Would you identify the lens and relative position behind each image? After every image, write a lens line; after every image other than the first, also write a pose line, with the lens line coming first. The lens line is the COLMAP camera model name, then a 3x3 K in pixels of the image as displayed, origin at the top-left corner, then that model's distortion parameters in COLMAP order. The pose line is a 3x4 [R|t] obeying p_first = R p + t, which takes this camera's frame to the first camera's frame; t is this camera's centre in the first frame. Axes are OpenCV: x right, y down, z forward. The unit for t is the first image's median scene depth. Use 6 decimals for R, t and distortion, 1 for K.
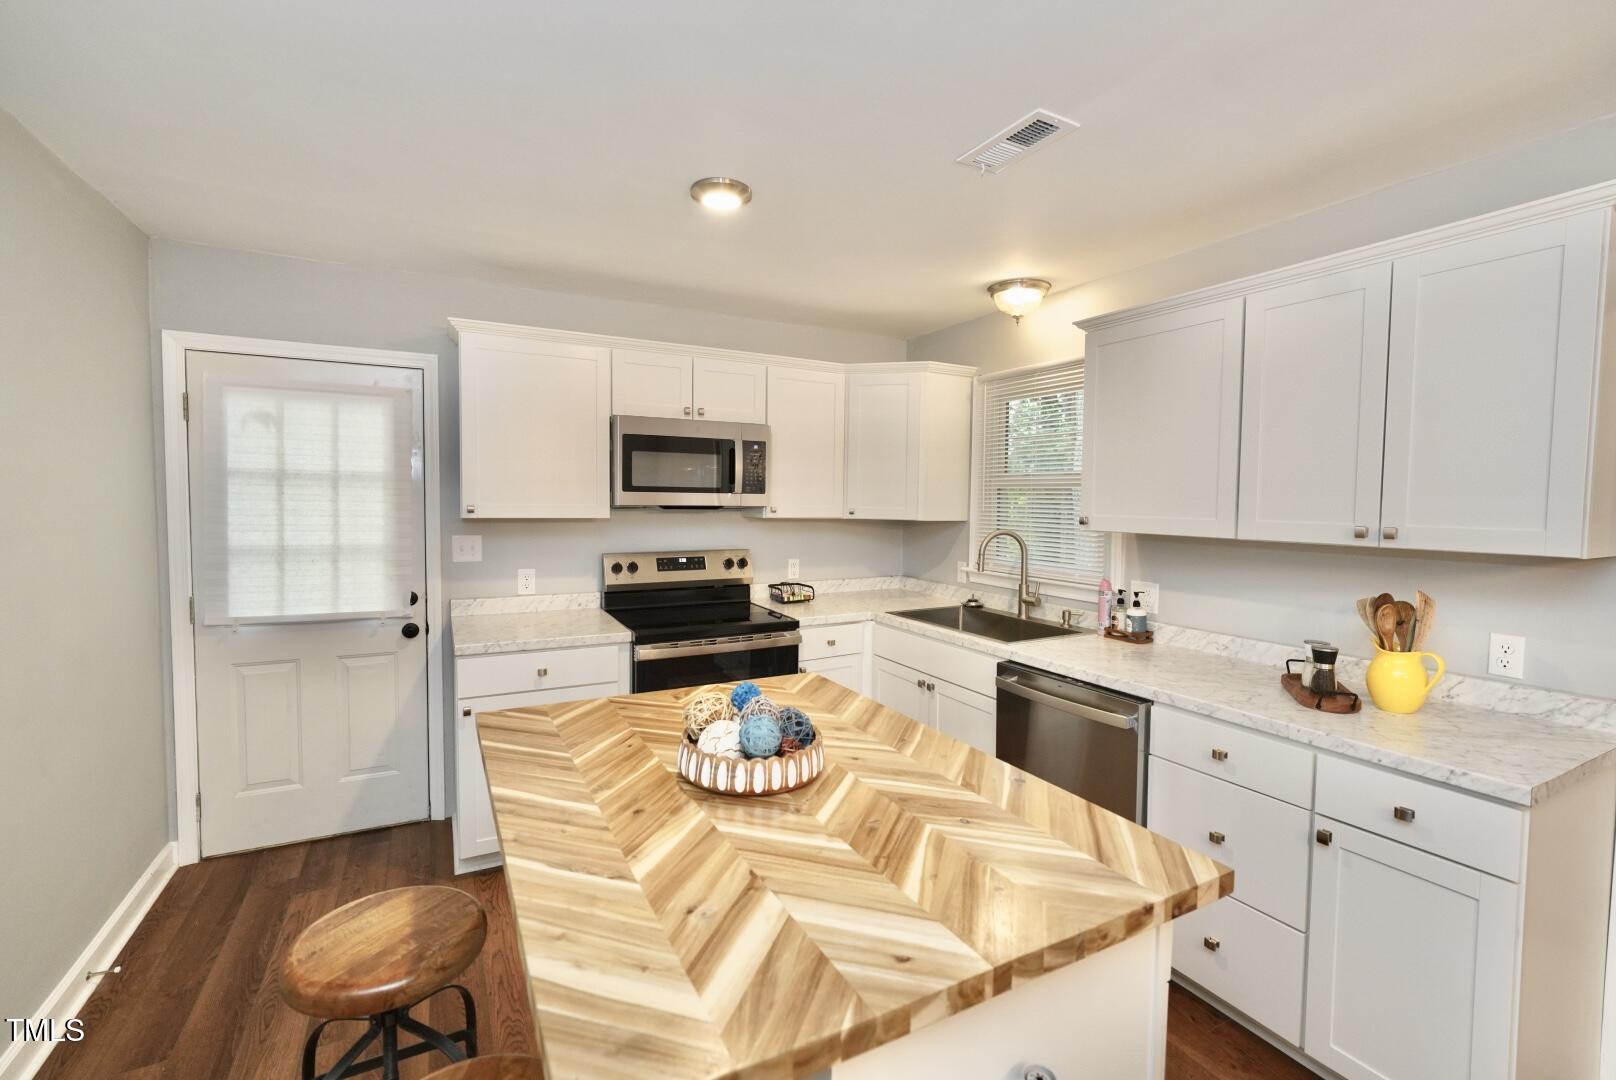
lens RADIAL K [[706.2, 0, 808.0], [0, 706.2, 540.0], [0, 0, 1]] dist [-0.008297, -0.000025]
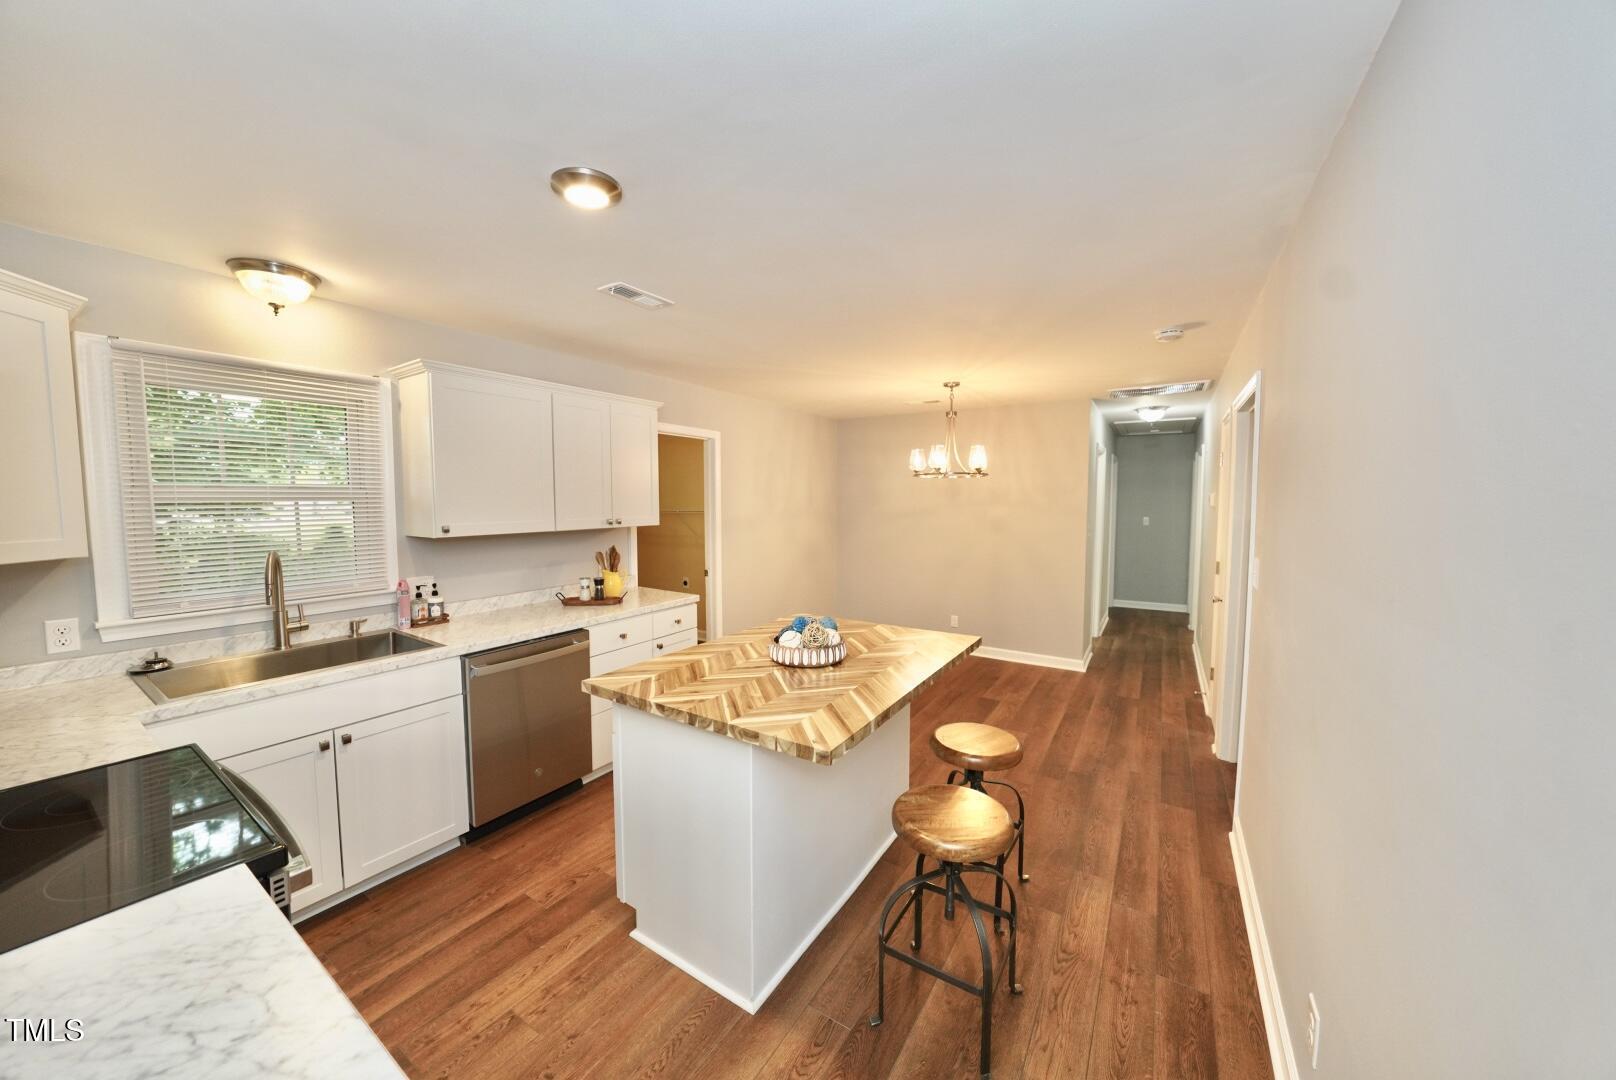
lens RADIAL K [[558.7, 0, 807.1], [0, 558.7, 534.0], [0, 0, 1]] dist [-0.029464, 0.006108]
pose [[-0.486648, -0.067211, 0.871009, -0.647933], [0.048726, 0.993396, 0.103879, -0.077172], [-0.872238, 0.092994, -0.480159, 0.803286]]
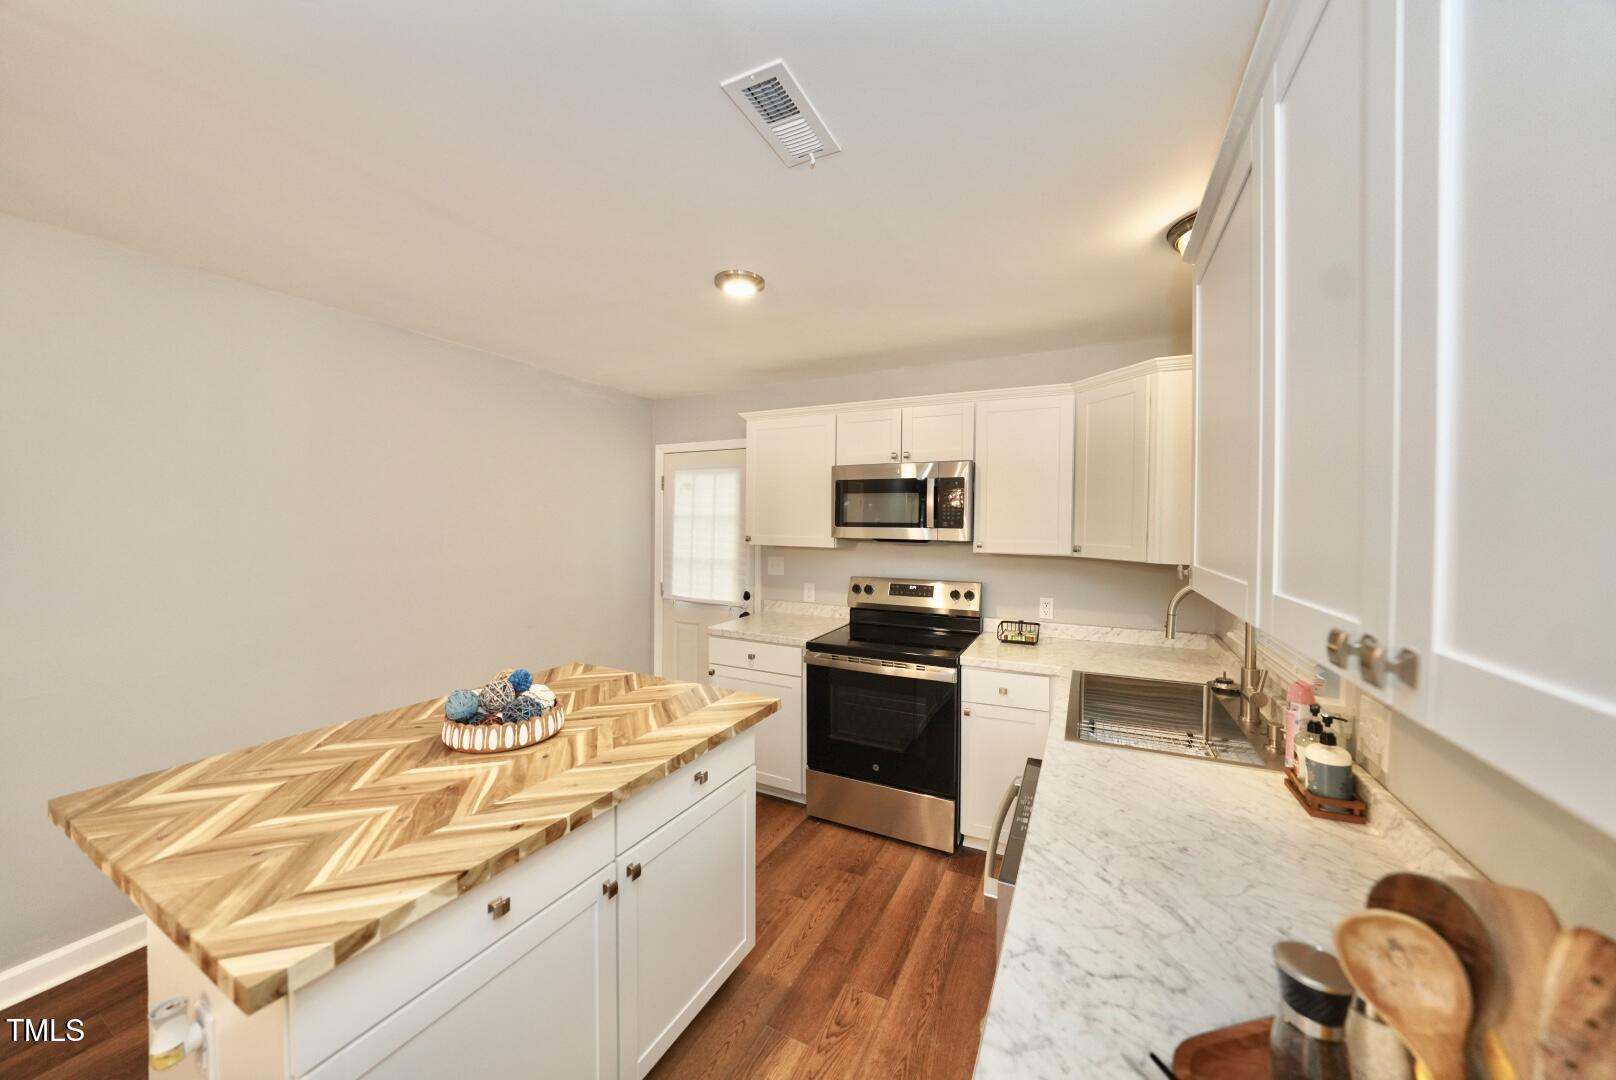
lens RADIAL K [[558.7, 0, 807.1], [0, 558.7, 534.0], [0, 0, 1]] dist [-0.029464, 0.006108]
pose [[0.571069, 0.008616, -0.820857, 0.522653], [-0.053540, 0.998207, -0.026770, -0.026979], [0.819154, 0.059236, 0.570507, 0.403688]]
